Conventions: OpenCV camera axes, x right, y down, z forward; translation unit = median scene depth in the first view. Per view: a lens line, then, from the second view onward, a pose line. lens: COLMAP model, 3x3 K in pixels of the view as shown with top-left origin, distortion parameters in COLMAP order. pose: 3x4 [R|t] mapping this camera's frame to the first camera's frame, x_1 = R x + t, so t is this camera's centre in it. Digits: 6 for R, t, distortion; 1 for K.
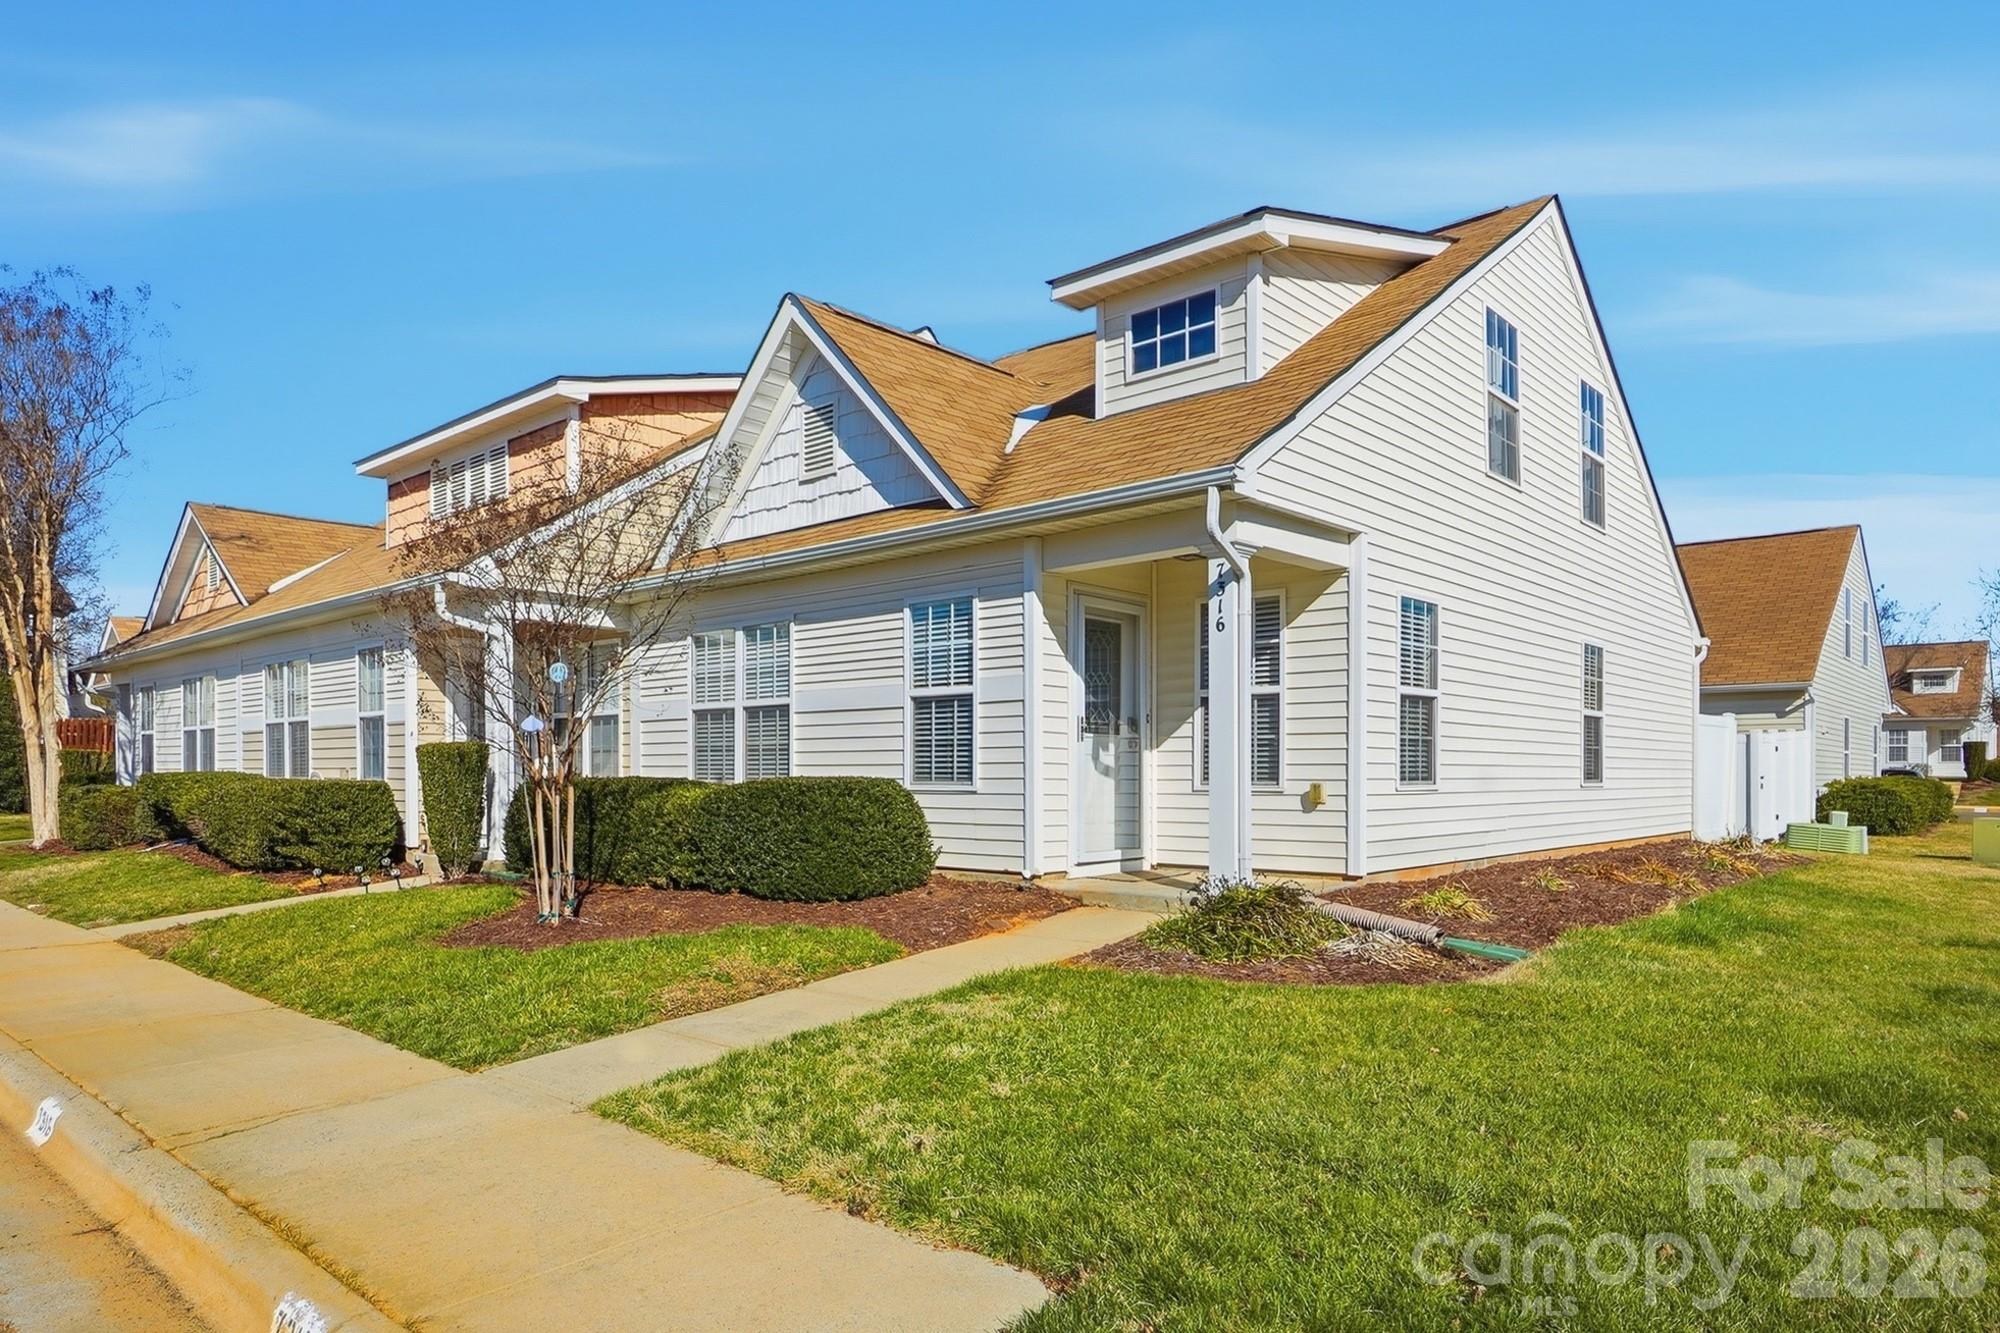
lens RADIAL K [[1224.0, 0, 1000.0], [0, 1224.0, 666.5], [0, 0, 1]] dist [-0.046078, -0.001481]
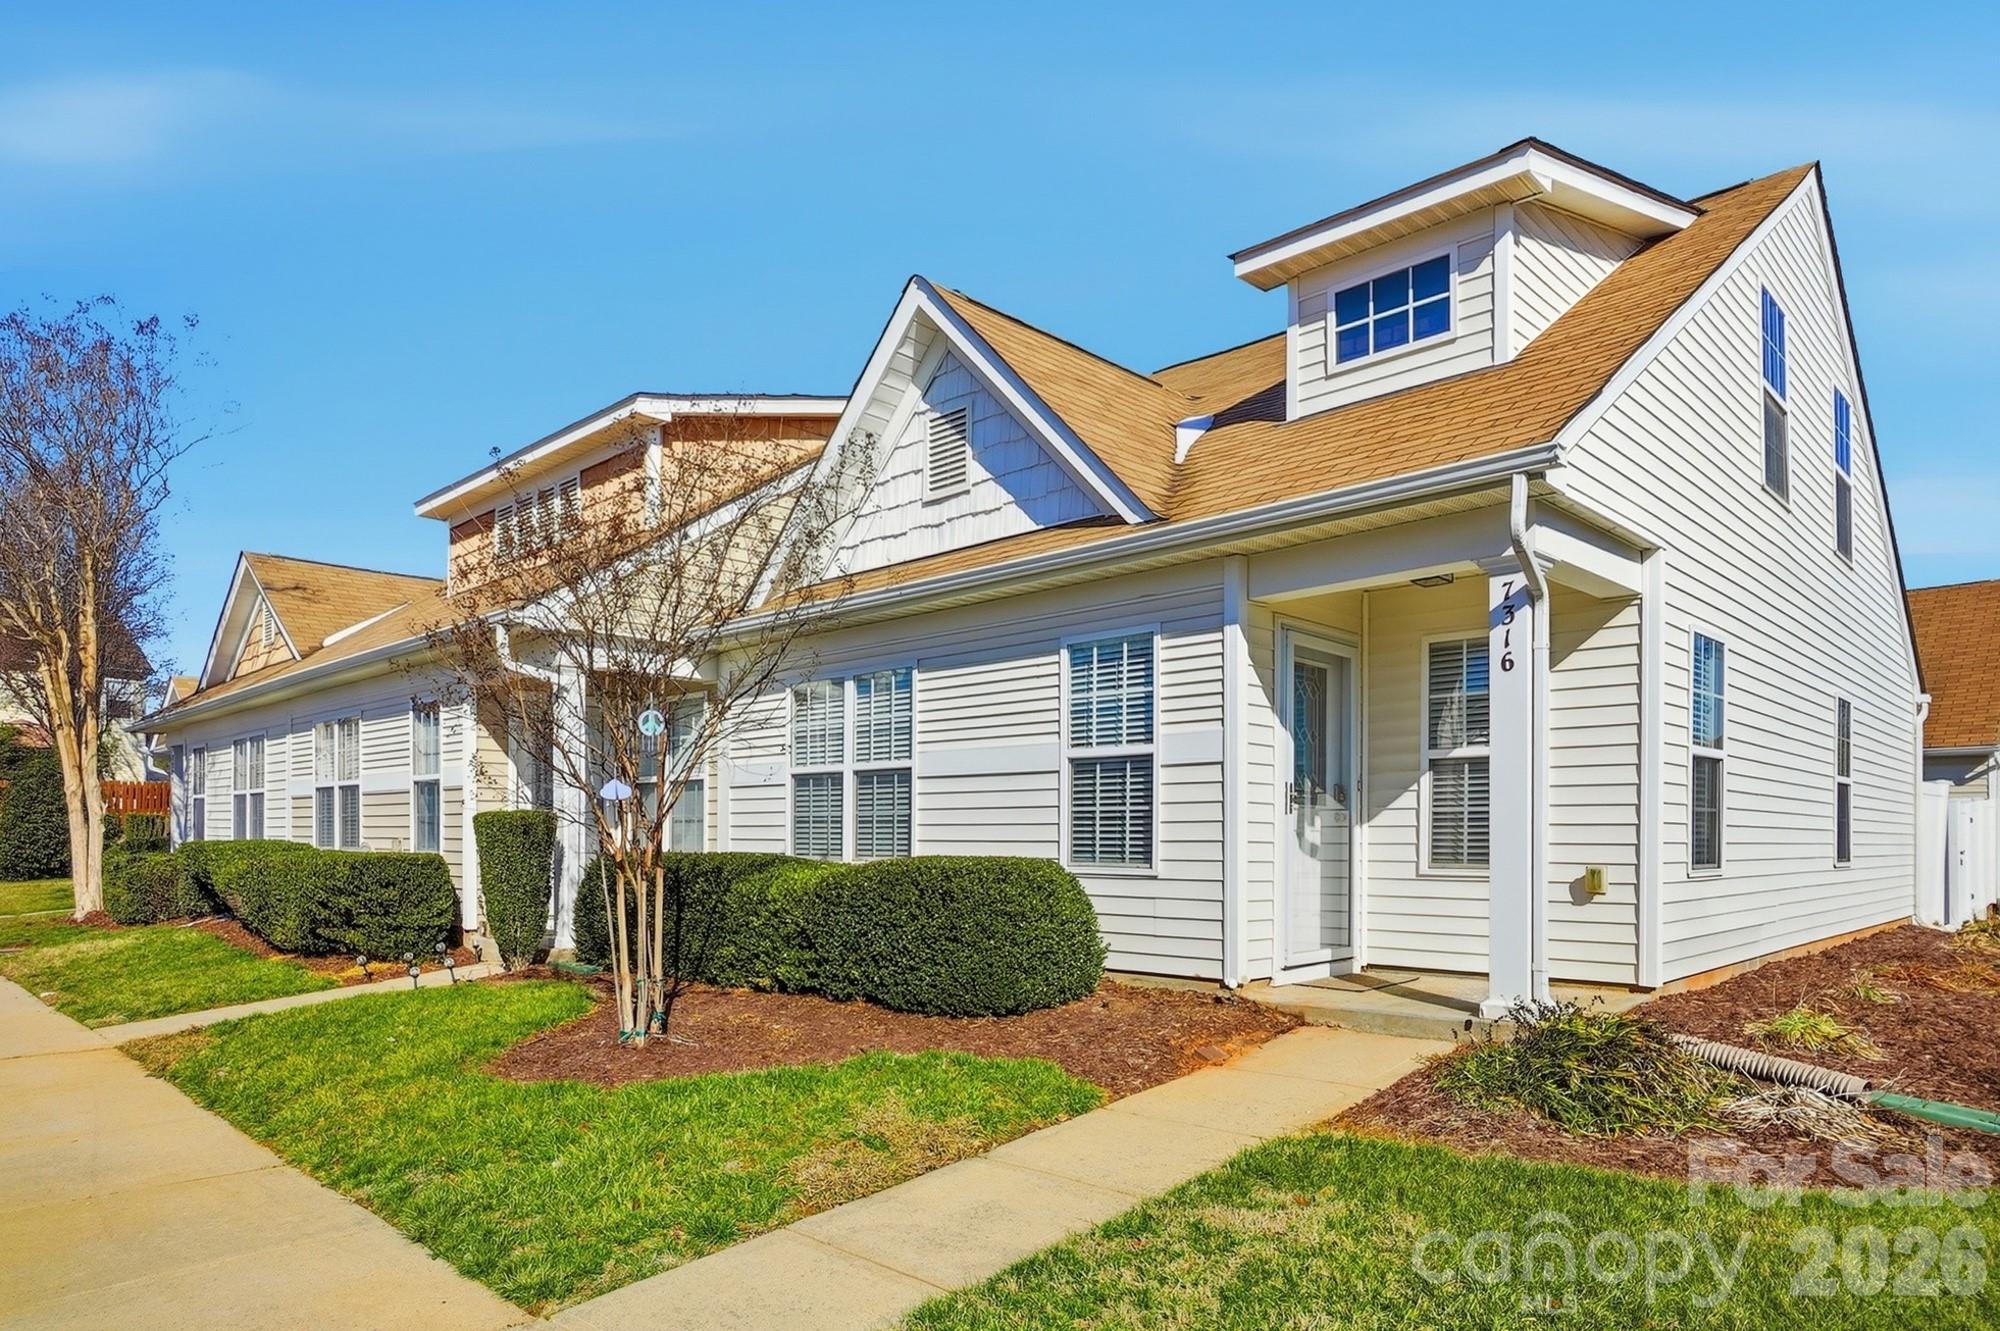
lens RADIAL K [[1219.9, 0, 997.1], [0, 1219.9, 712.2], [0, 0, 1]] dist [-0.047368, -0.000359]
pose [[0.998774, 0.000349, -0.049491, -0.077328], [-0.001186, 0.999857, -0.016890, 0.007625], [0.049478, 0.016928, 0.998632, 0.179485]]
